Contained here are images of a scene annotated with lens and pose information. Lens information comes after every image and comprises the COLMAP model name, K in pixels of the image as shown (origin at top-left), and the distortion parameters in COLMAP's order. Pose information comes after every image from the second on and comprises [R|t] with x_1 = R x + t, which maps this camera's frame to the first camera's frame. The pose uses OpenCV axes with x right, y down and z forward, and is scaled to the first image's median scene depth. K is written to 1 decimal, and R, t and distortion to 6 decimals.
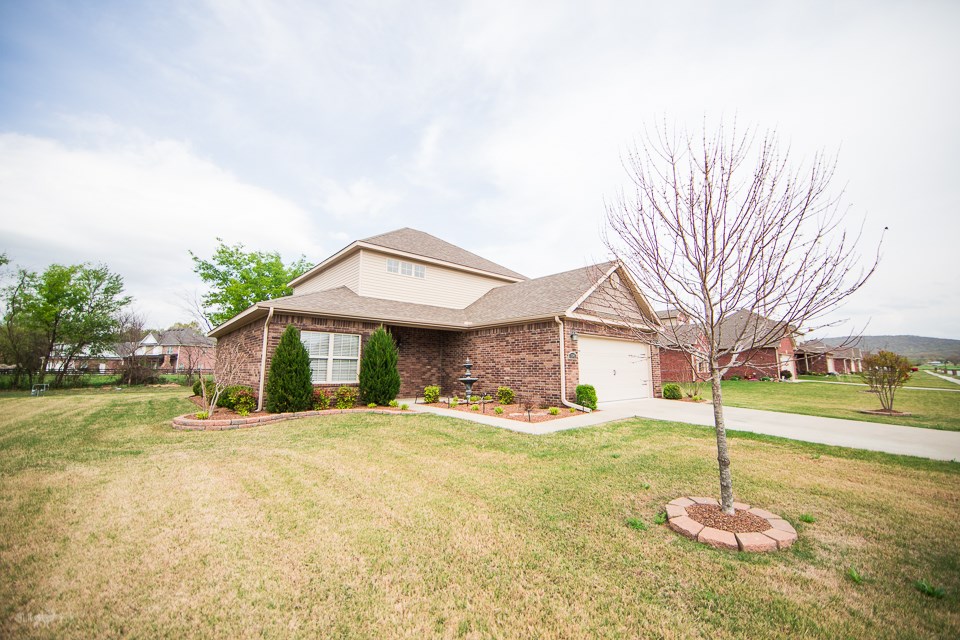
lens RADIAL K [[384.4, 0, 479.6], [0, 384.4, 316.5], [0, 0, 1]] dist [-0.003078, 0.000280]
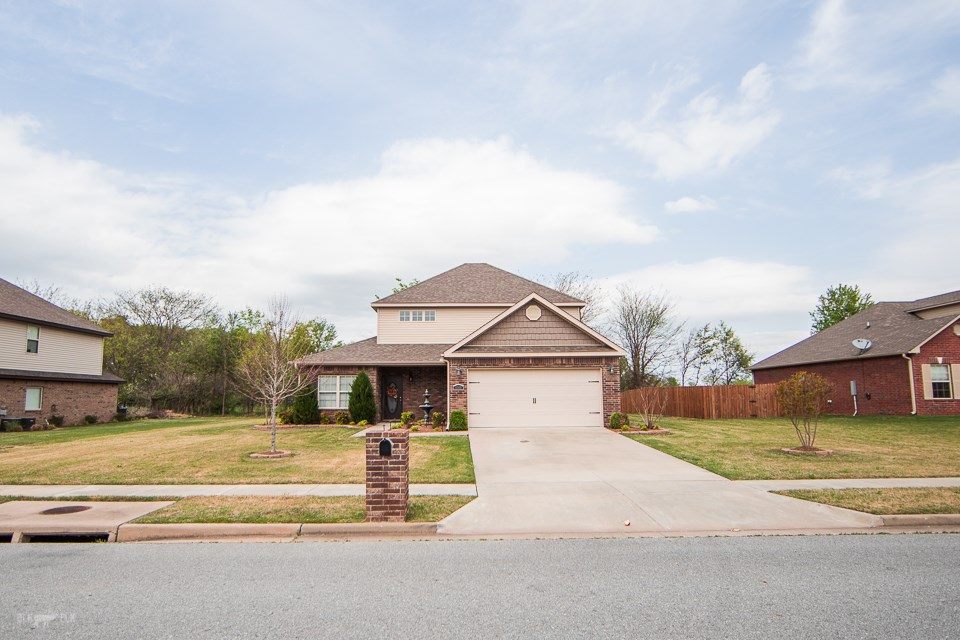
lens RADIAL K [[645.0, 0, 479.7], [0, 645.0, 320.7], [0, 0, 1]] dist [0.001971, 0.000043]
pose [[0.729395, -0.087021, -0.678535, 1.617926], [0.101141, 0.994694, -0.018845, -0.061717], [0.676575, -0.054882, 0.734326, -0.435516]]
